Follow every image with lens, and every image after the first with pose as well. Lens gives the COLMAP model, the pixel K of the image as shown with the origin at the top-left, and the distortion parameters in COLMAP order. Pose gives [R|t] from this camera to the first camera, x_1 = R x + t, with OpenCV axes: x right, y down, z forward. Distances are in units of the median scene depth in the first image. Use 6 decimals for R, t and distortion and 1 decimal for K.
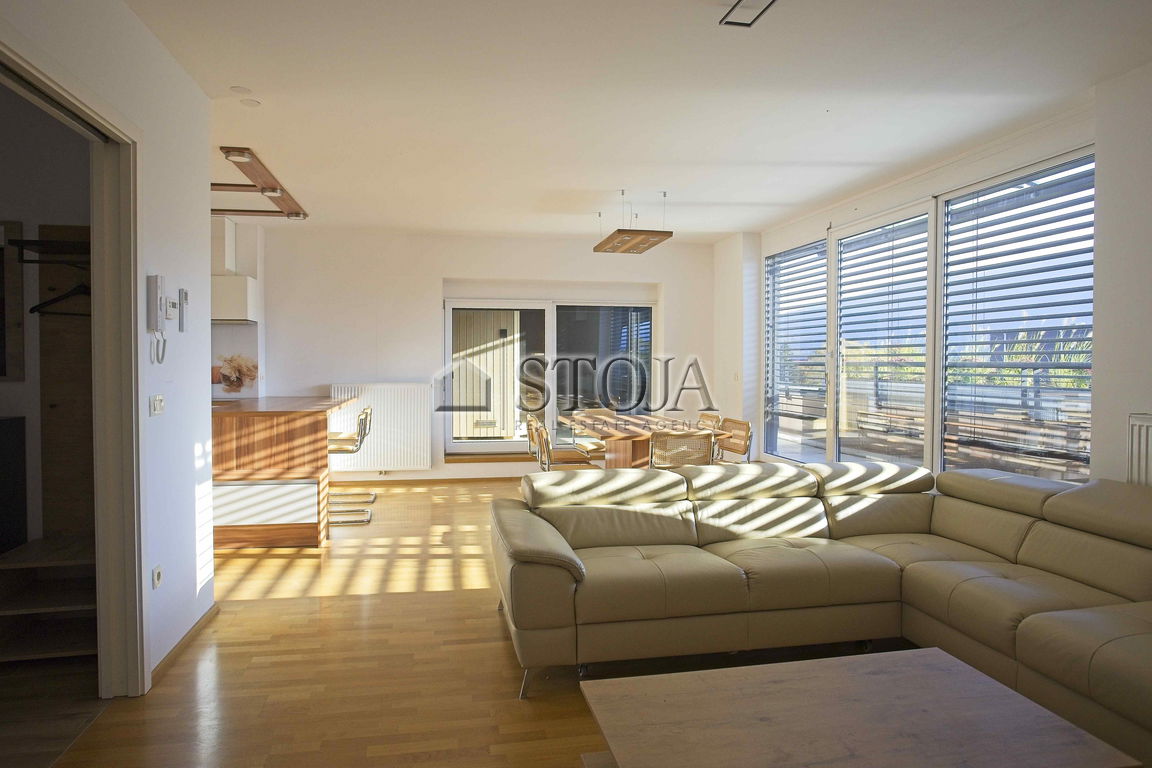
lens RADIAL K [[703.7, 0, 576.0], [0, 703.7, 384.0], [0, 0, 1]] dist [-0.000005, -0.000004]
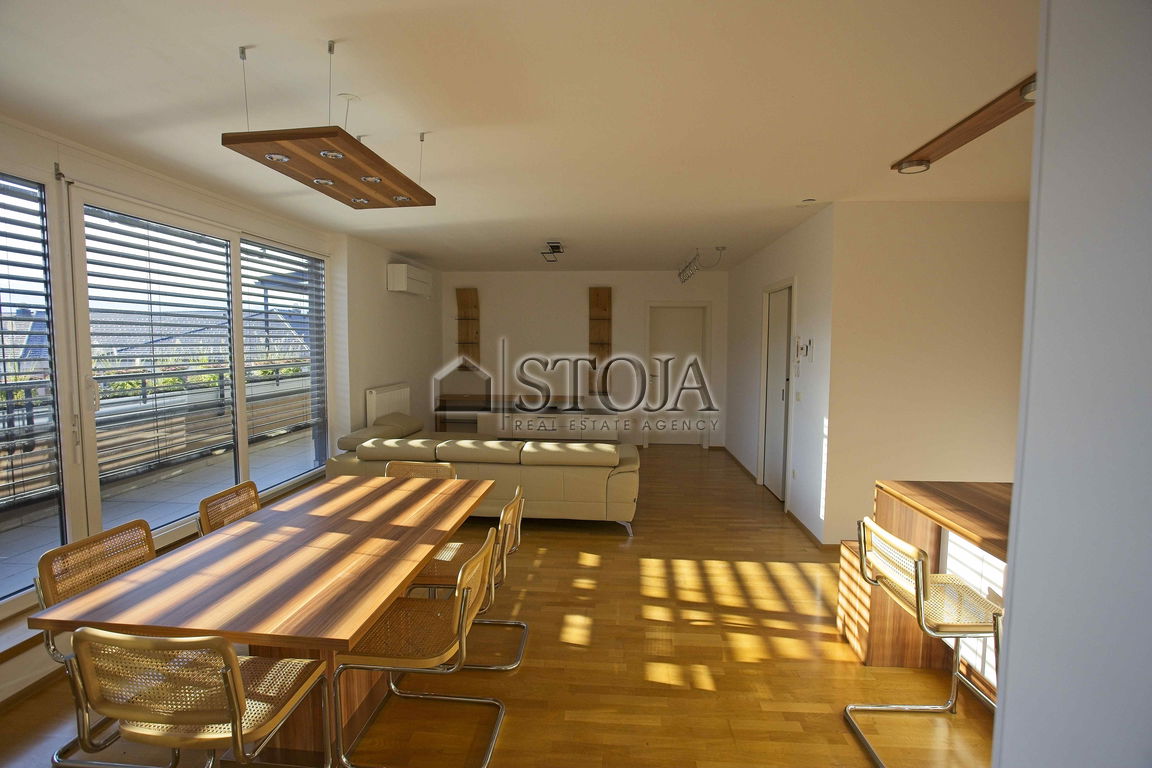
lens RADIAL K [[558.3, 0, 576.0], [0, 558.3, 384.0], [0, 0, 1]] dist [0.000423, 0.000108]
pose [[-0.960100, -0.027129, 0.278338, -0.259650], [0.001868, 0.994639, 0.103390, -0.113057], [-0.279651, 0.099785, -0.954902, 1.821181]]
